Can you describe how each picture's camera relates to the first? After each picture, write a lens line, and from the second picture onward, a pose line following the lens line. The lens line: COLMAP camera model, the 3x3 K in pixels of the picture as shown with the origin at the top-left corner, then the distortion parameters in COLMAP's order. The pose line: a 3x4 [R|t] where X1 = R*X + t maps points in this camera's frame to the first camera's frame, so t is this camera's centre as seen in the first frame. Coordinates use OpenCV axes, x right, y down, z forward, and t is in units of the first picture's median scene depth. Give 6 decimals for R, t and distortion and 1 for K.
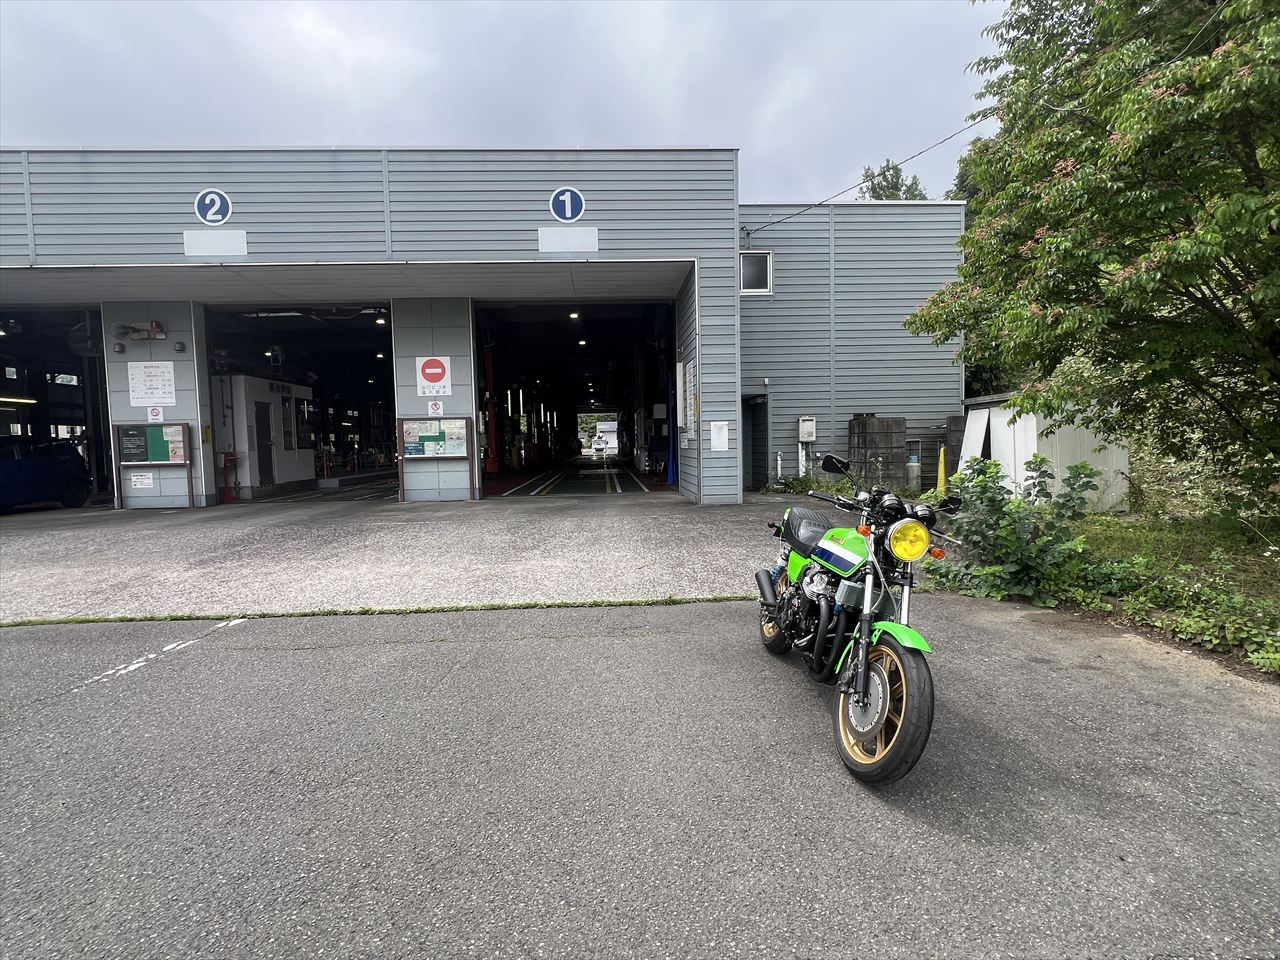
lens RADIAL K [[609.3, 0, 640.0], [0, 609.3, 480.0], [0, 0, 1]] dist [-0.000595, -0.000953]
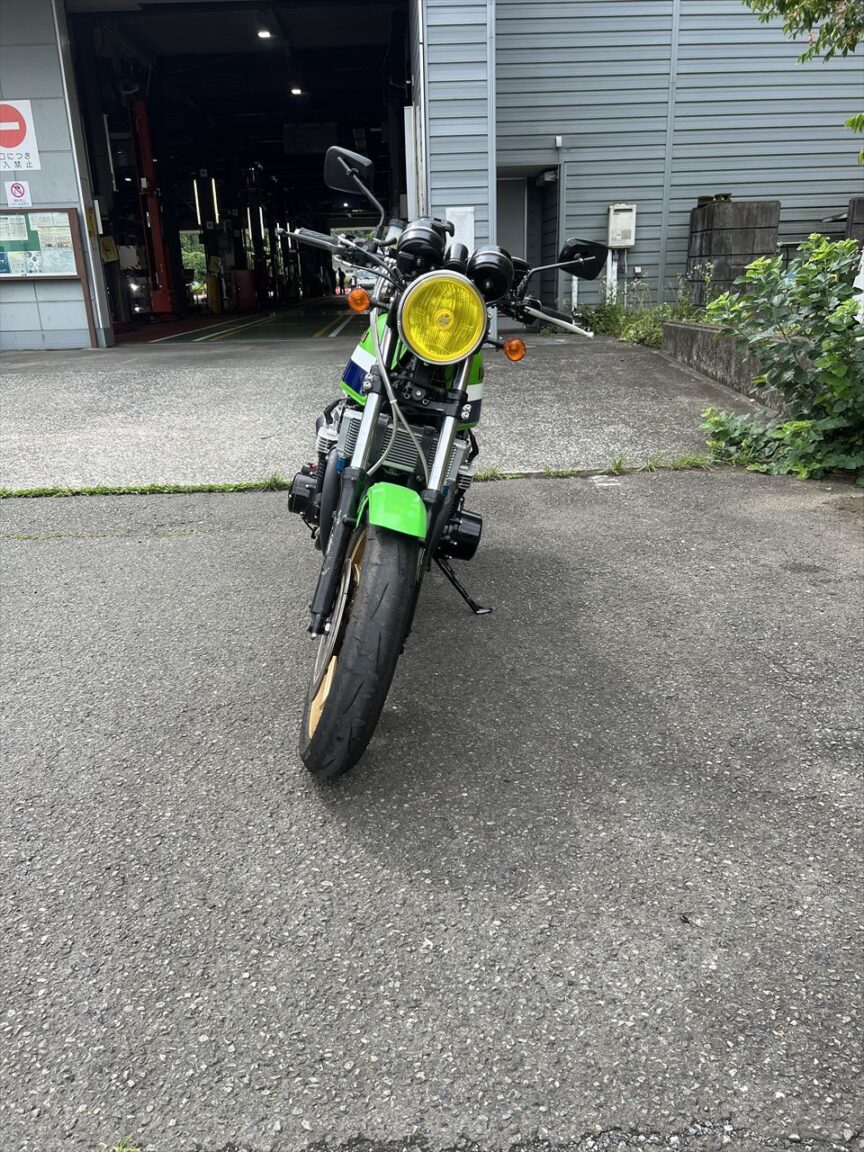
lens RADIAL K [[859.1, 0, 432.0], [0, 859.1, 576.0], [0, 0, 1]] dist [0.023716, -0.007016]
pose [[0.999925, -0.003662, -0.011723, 0.136950], [0.006658, 0.963696, 0.266919, 0.035869], [0.010320, -0.266977, 0.963648, 0.088678]]
